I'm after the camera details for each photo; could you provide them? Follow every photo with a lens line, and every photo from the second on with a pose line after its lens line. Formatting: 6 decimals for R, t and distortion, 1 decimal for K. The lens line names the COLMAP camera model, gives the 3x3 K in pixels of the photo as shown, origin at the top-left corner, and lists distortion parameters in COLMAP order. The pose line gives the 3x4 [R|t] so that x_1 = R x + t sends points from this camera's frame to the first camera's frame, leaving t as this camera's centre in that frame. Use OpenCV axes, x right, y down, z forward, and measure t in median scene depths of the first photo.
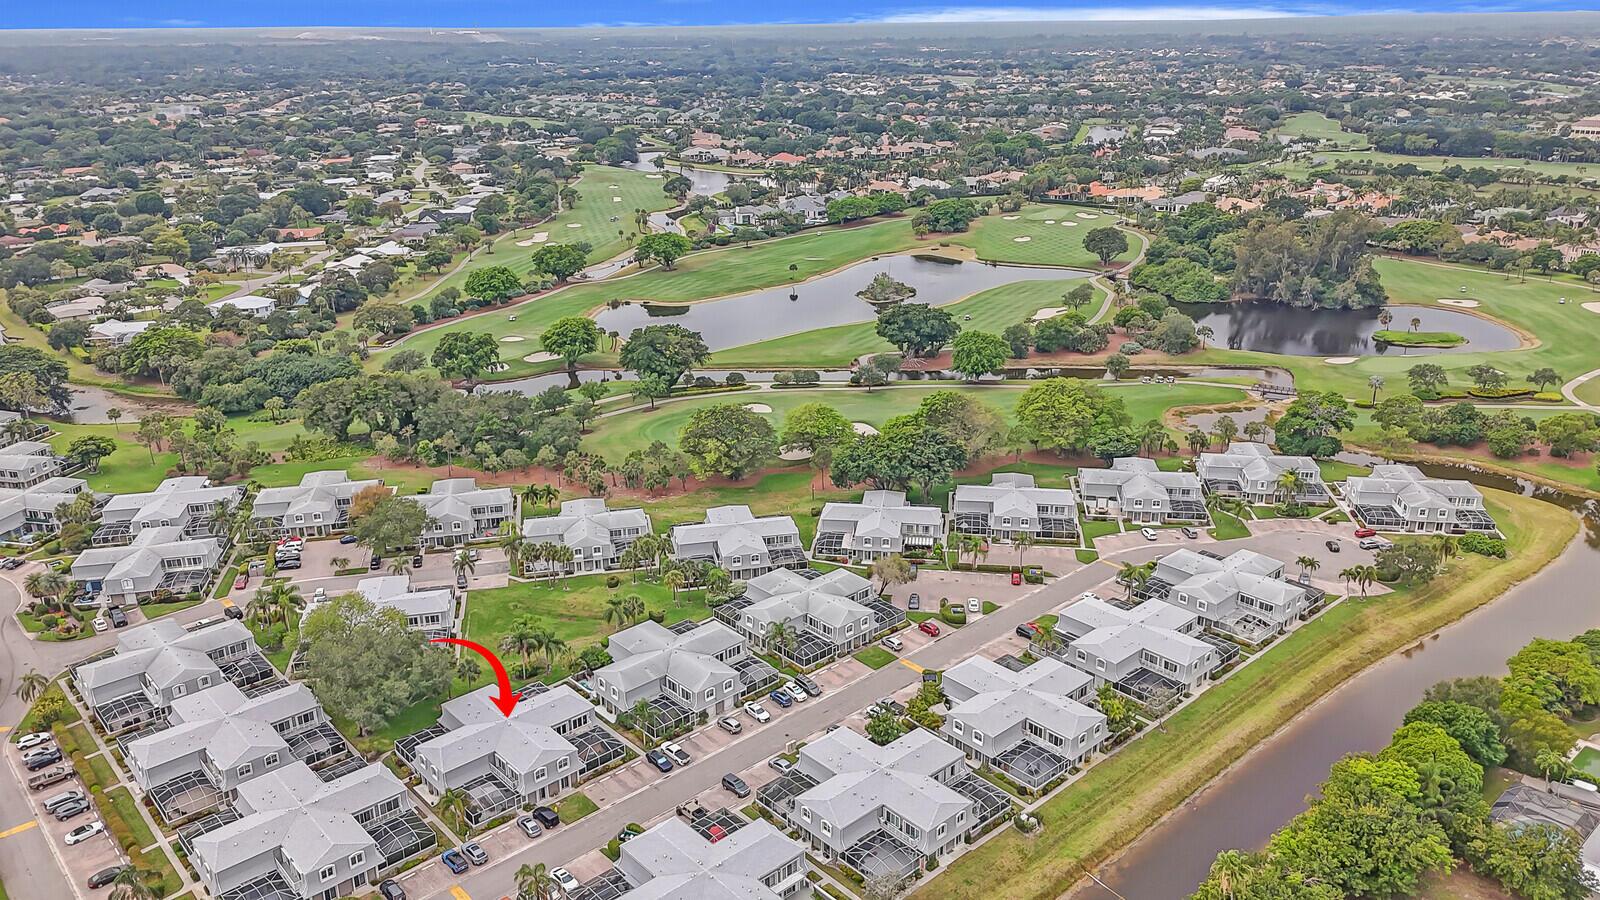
lens RADIAL K [[1190.7, 0, 799.4], [0, 1190.7, 446.8], [0, 0, 1]] dist [0.069858, -0.039279]
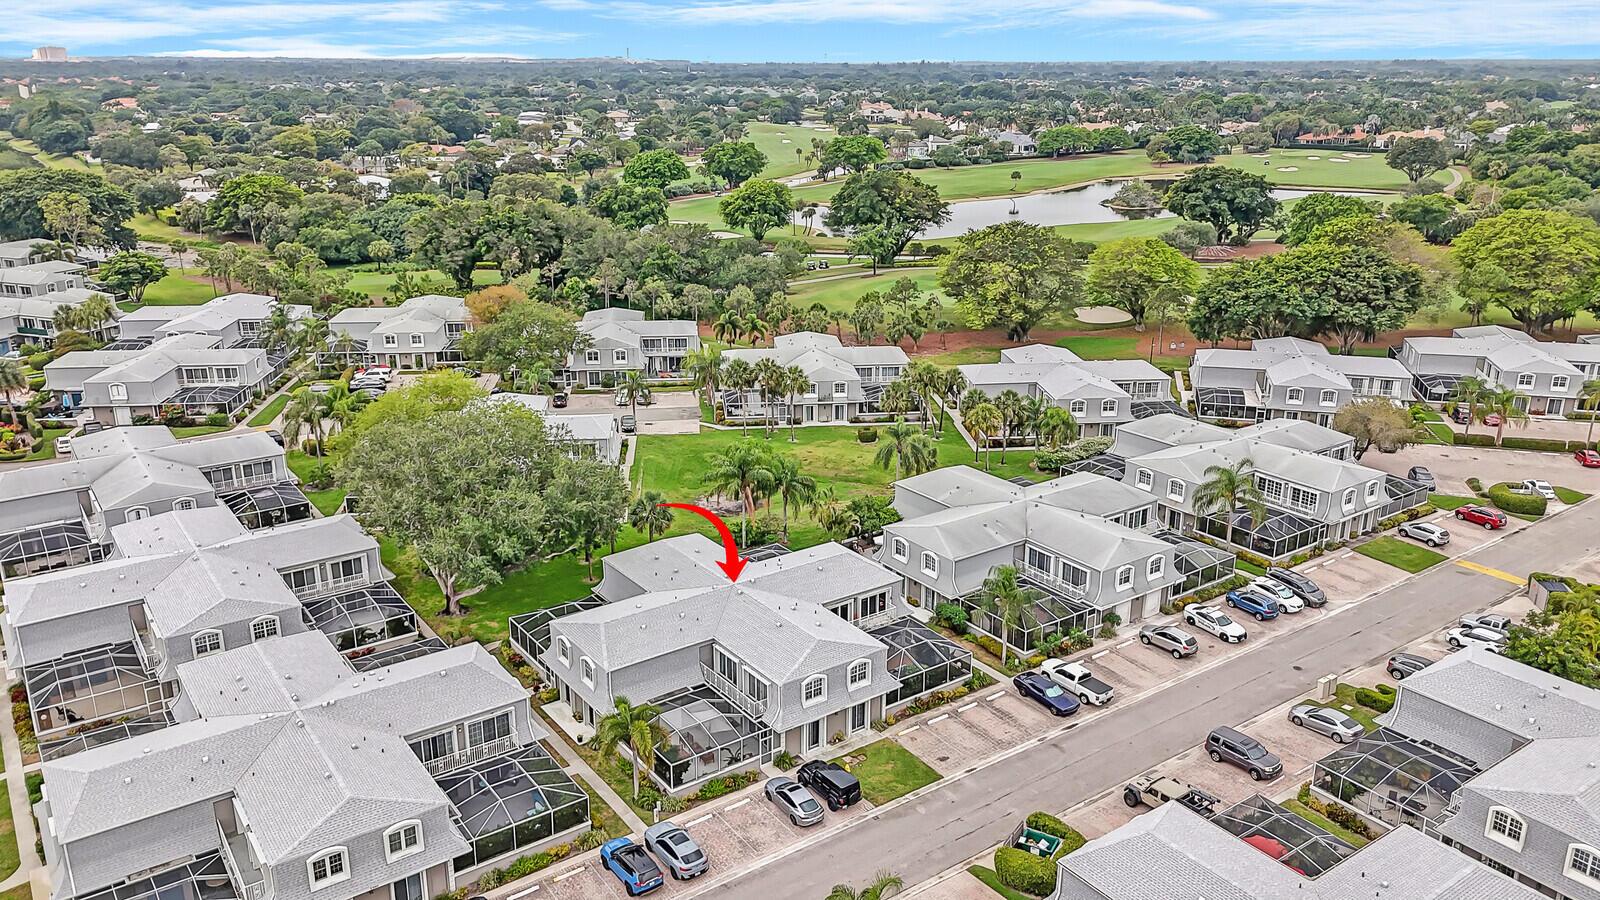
lens RADIAL K [[1190.7, 0, 807.6], [0, 1190.7, 445.5], [0, 0, 1]] dist [0.069858, -0.039279]
pose [[0.994287, 0.048280, -0.095197, -0.160641], [-0.051333, 0.998234, -0.029887, 0.173302], [0.093586, 0.034603, 0.995010, 0.488715]]
